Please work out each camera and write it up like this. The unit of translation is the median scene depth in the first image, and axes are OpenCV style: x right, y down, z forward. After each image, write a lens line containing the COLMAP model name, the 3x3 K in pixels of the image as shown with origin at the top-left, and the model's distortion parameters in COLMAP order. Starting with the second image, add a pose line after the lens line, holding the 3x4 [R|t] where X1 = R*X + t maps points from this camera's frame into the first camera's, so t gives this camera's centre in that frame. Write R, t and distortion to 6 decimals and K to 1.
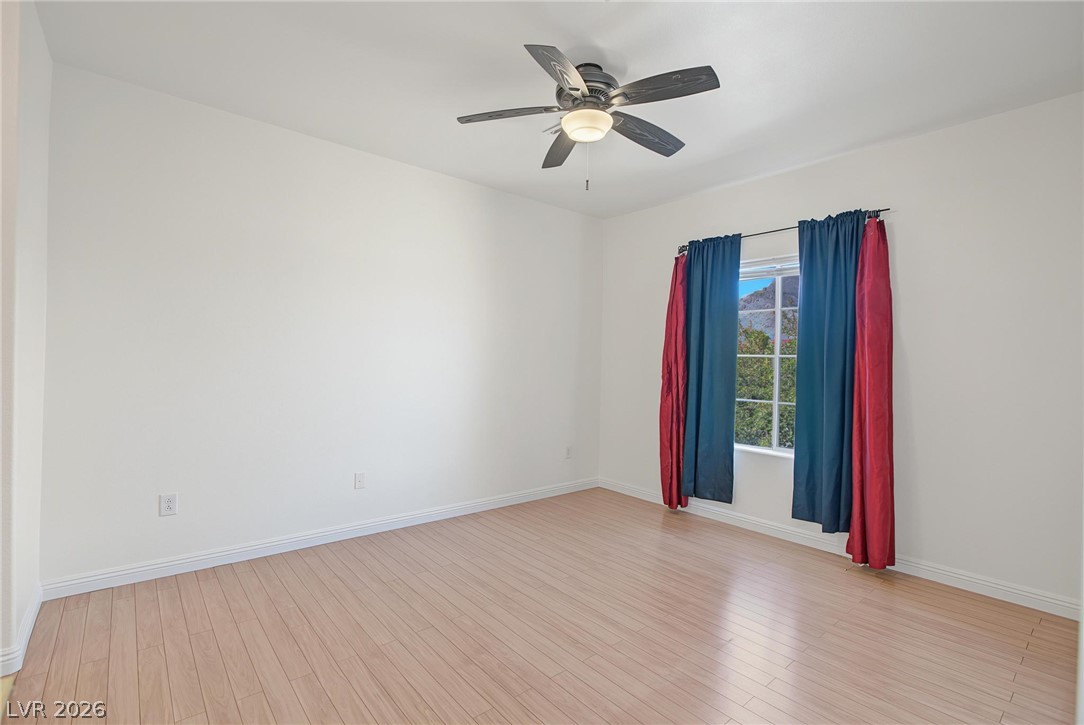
lens RADIAL K [[494.4, 0, 541.0], [0, 494.4, 359.5], [0, 0, 1]] dist [-0.010783, 0.001955]
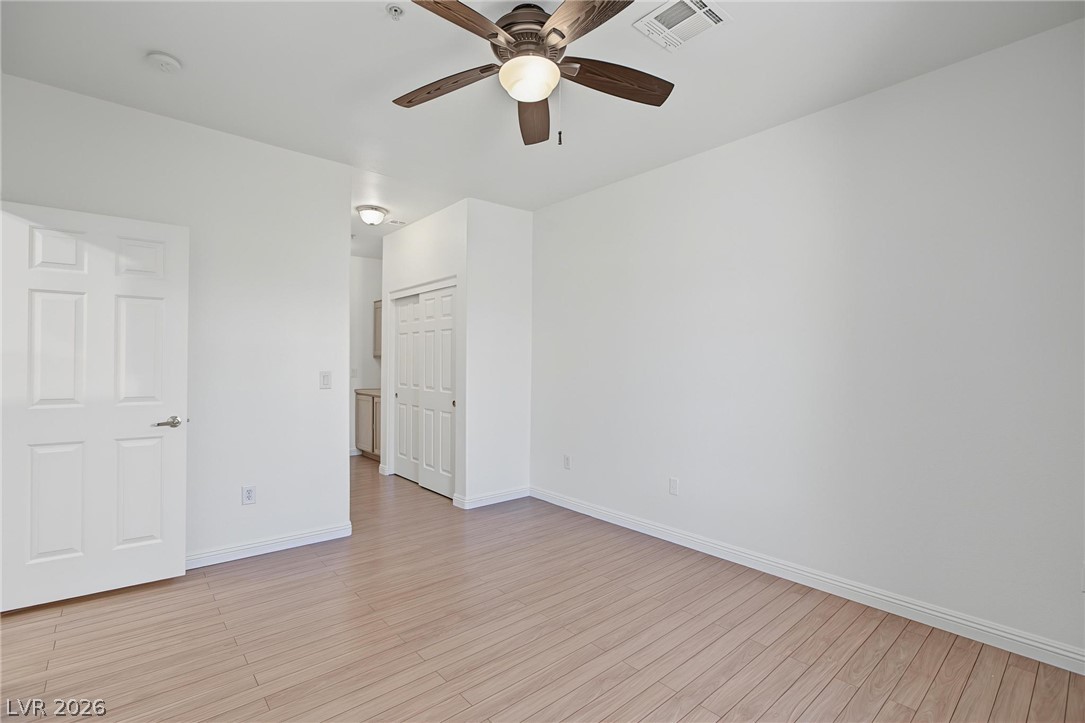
lens RADIAL K [[494.9, 0, 542.1], [0, 494.9, 360.8], [0, 0, 1]] dist [-0.010783, 0.001955]
pose [[0.018692, -0.029296, -0.999396, 0.817016], [-0.006263, 0.999548, -0.029417, 0.025754], [0.999806, 0.006809, 0.018500, 0.906419]]
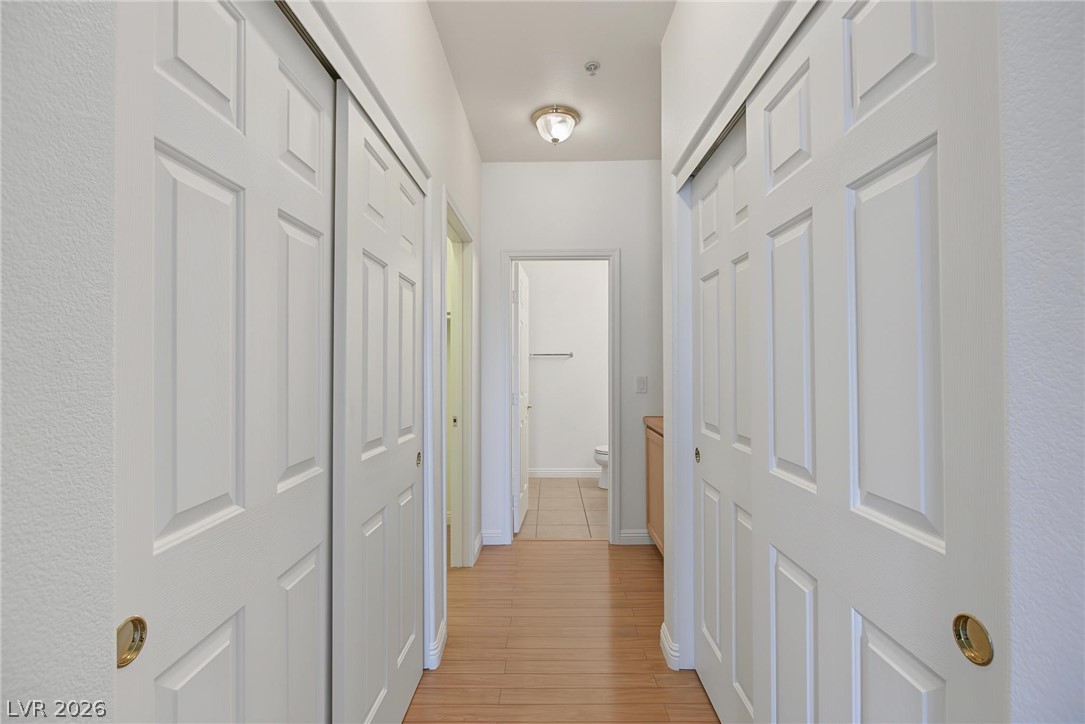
lens RADIAL K [[494.9, 0, 541.7], [0, 494.9, 359.1], [0, 0, 1]] dist [-0.010783, 0.001955]
pose [[-0.650249, -0.033007, -0.759004, -0.513811], [-0.014196, 0.999409, -0.031299, -0.001787], [0.759589, -0.009577, -0.650333, 0.645400]]
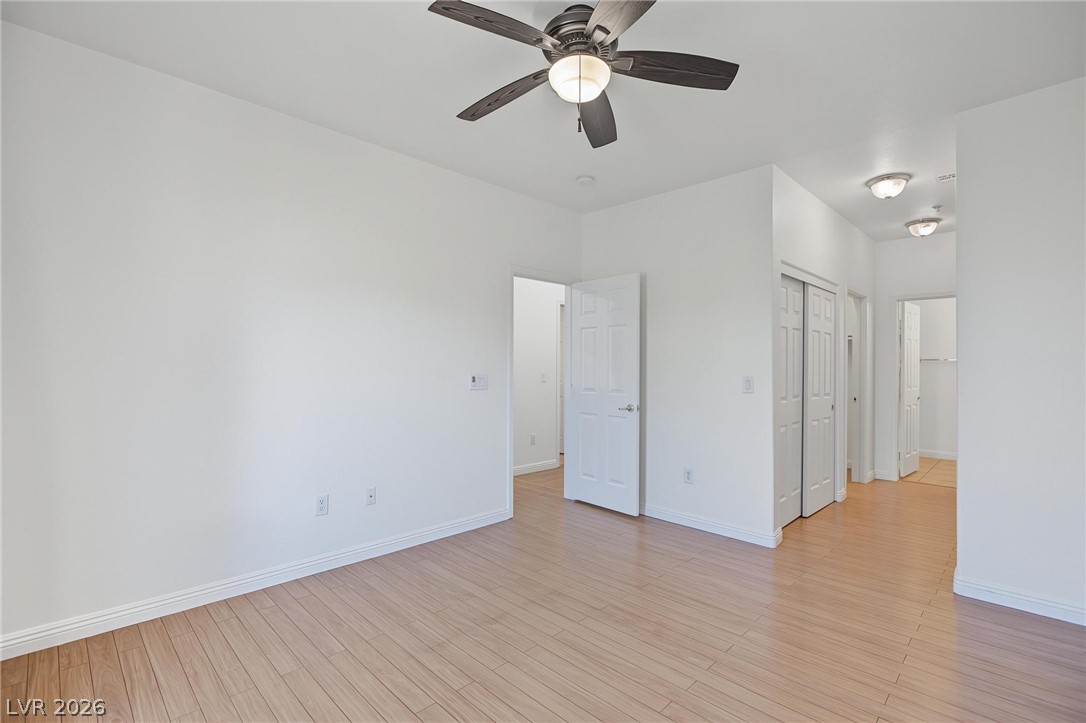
lens RADIAL K [[495.4, 0, 540.5], [0, 495.4, 365.8], [0, 0, 1]] dist [-0.010783, 0.001955]
pose [[-0.995647, -0.027785, -0.088964, 0.195243], [-0.027778, 0.999613, -0.001324, 0.008141], [0.088966, 0.001153, -0.996034, 1.624036]]
